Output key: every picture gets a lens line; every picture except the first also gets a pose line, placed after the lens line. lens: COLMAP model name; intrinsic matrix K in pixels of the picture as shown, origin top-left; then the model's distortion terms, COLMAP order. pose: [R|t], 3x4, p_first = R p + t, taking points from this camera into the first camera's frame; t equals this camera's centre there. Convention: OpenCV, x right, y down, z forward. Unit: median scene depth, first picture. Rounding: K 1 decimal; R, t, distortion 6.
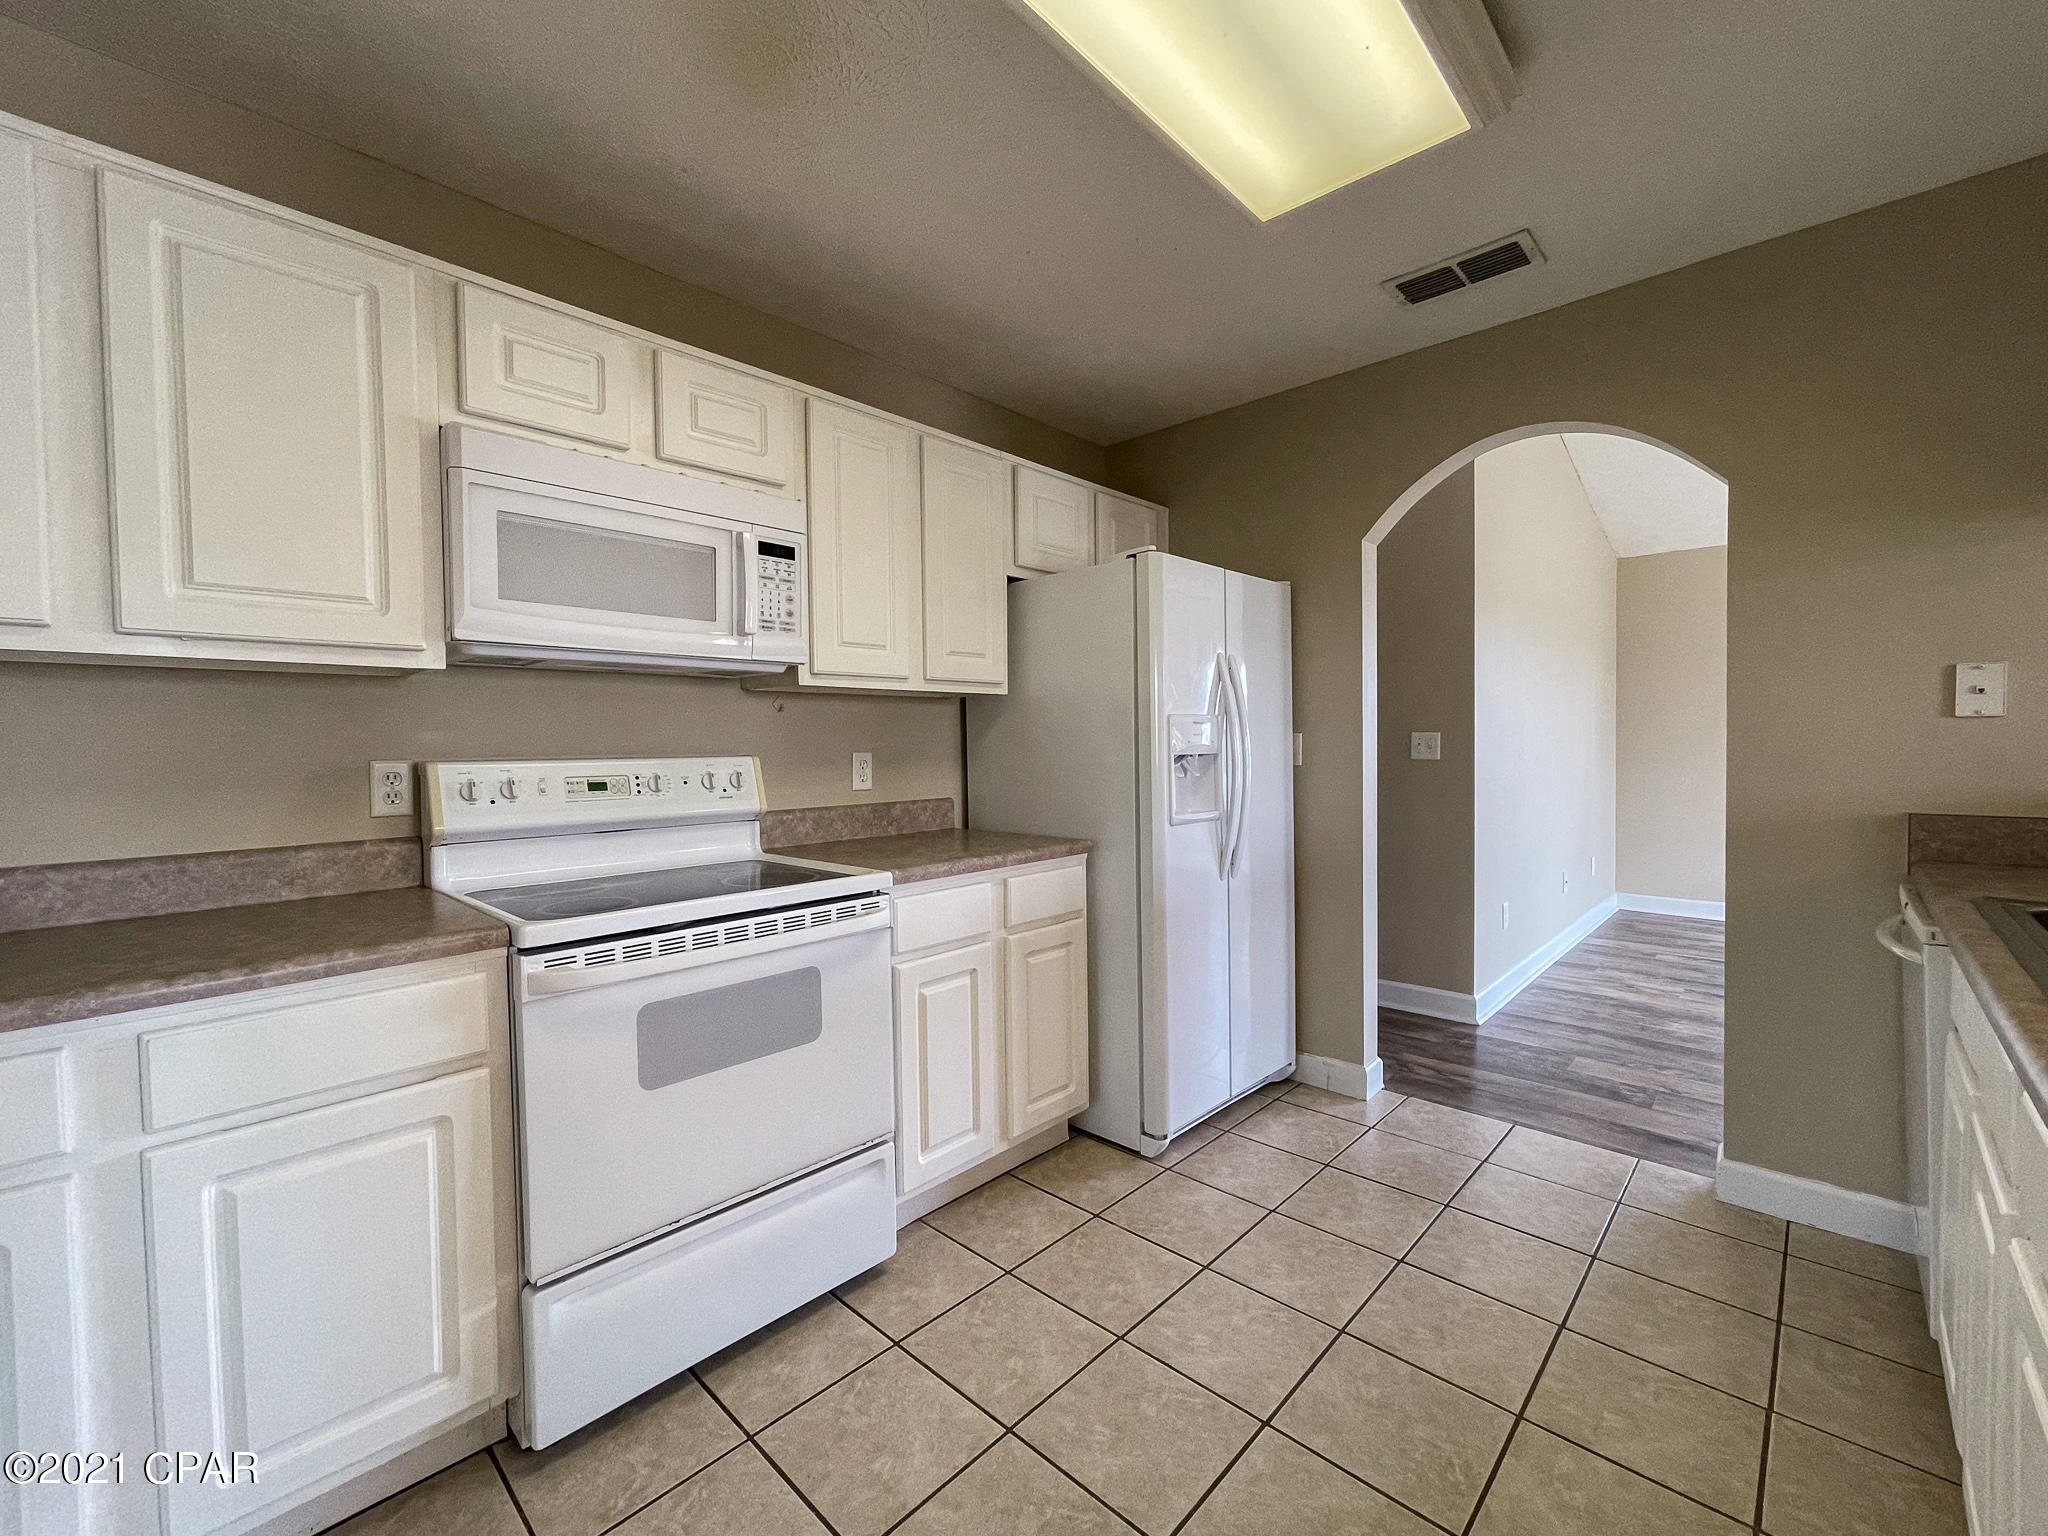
lens RADIAL K [[849.8, 0, 1024.0], [0, 849.8, 768.0], [0, 0, 1]] dist [0.002433, 0.000617]
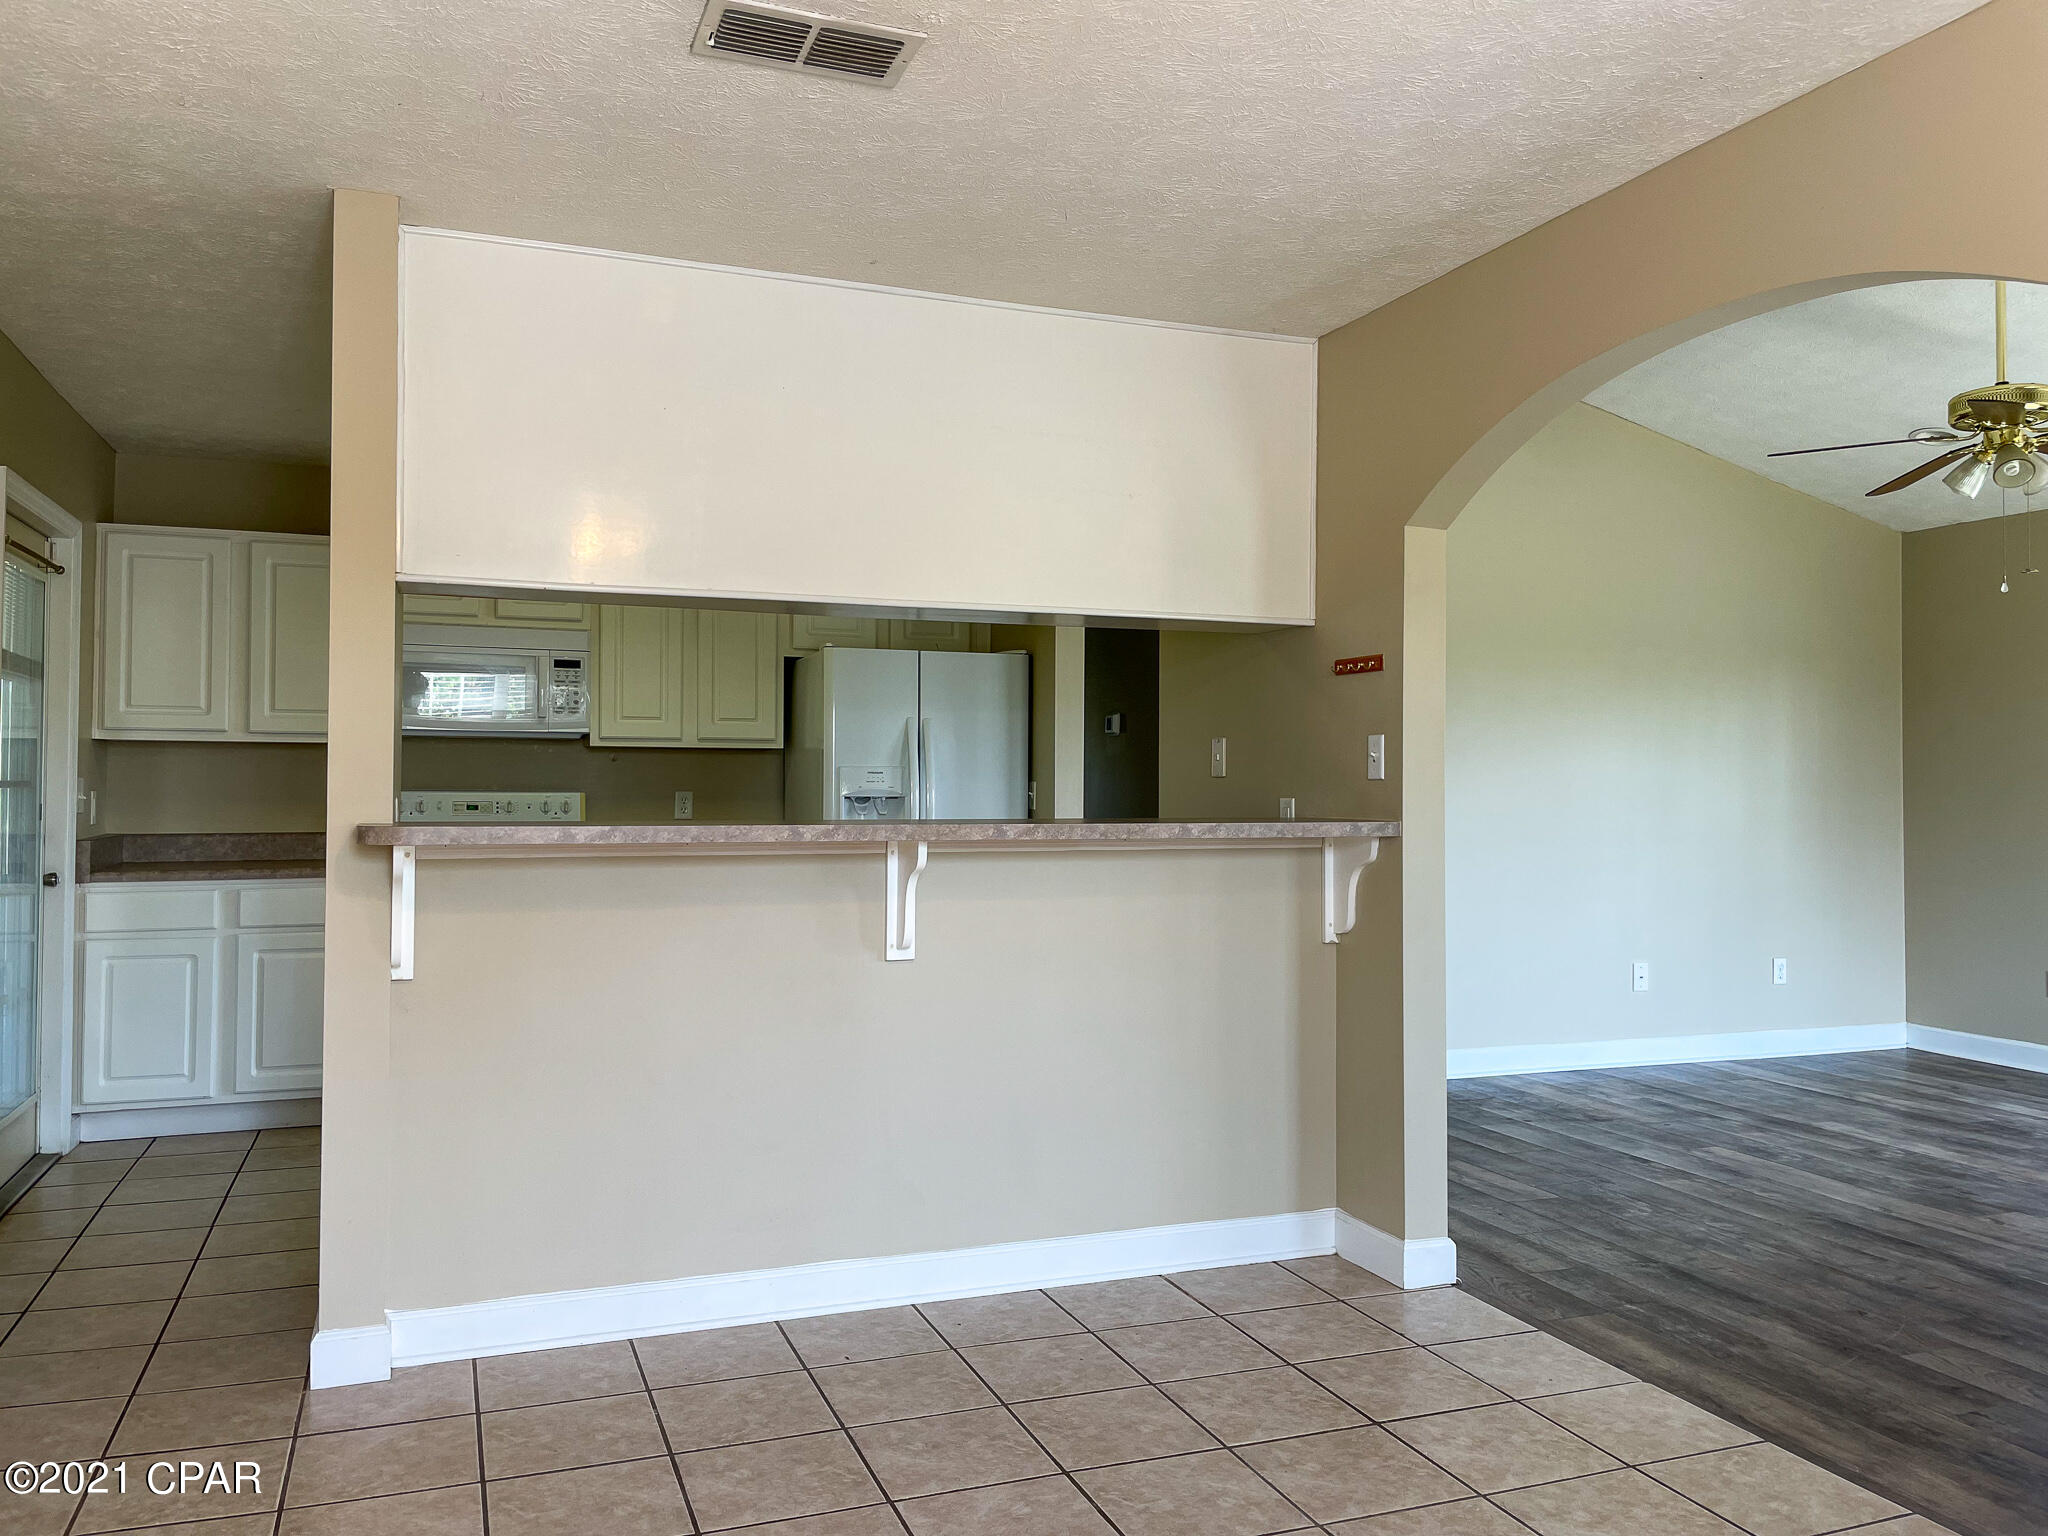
lens RADIAL K [[1525.4, 0, 1024.0], [0, 1525.4, 768.0], [0, 0, 1]] dist [0.043590, -0.001253]
pose [[0.904790, 0.011121, -0.425714, 1.731241], [-0.028719, 0.998977, -0.034943, 0.017779], [0.424889, 0.043842, 0.904183, -1.247759]]
